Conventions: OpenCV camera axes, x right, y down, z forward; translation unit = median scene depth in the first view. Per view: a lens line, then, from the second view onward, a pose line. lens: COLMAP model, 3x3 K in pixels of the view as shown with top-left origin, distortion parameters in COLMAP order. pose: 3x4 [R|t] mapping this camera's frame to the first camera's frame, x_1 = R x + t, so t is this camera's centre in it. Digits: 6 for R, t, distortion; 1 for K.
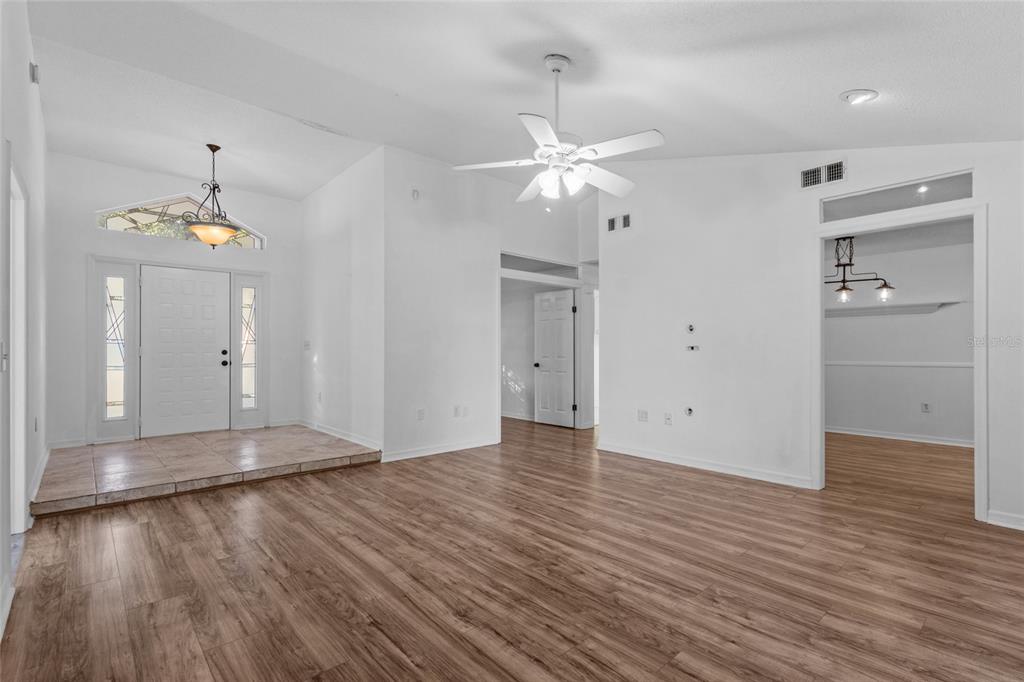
lens RADIAL K [[479.0, 0, 516.9], [0, 479.0, 349.3], [0, 0, 1]] dist [0.000798, 0.000135]
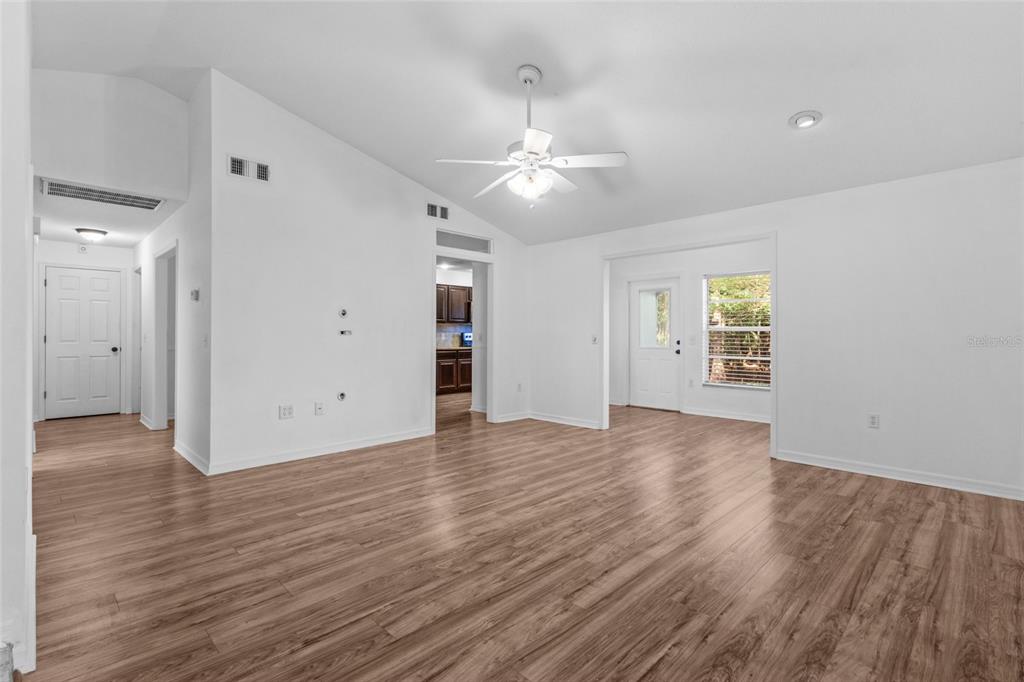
lens RADIAL K [[472.5, 0, 512.0], [0, 472.5, 341.0], [0, 0, 1]] dist [-0.001239, -0.000342]
pose [[-0.045044, -0.013701, 0.998891, -1.028561], [-0.001949, 0.999905, 0.013628, 0.000431], [-0.998983, -0.001333, -0.045067, 1.114594]]
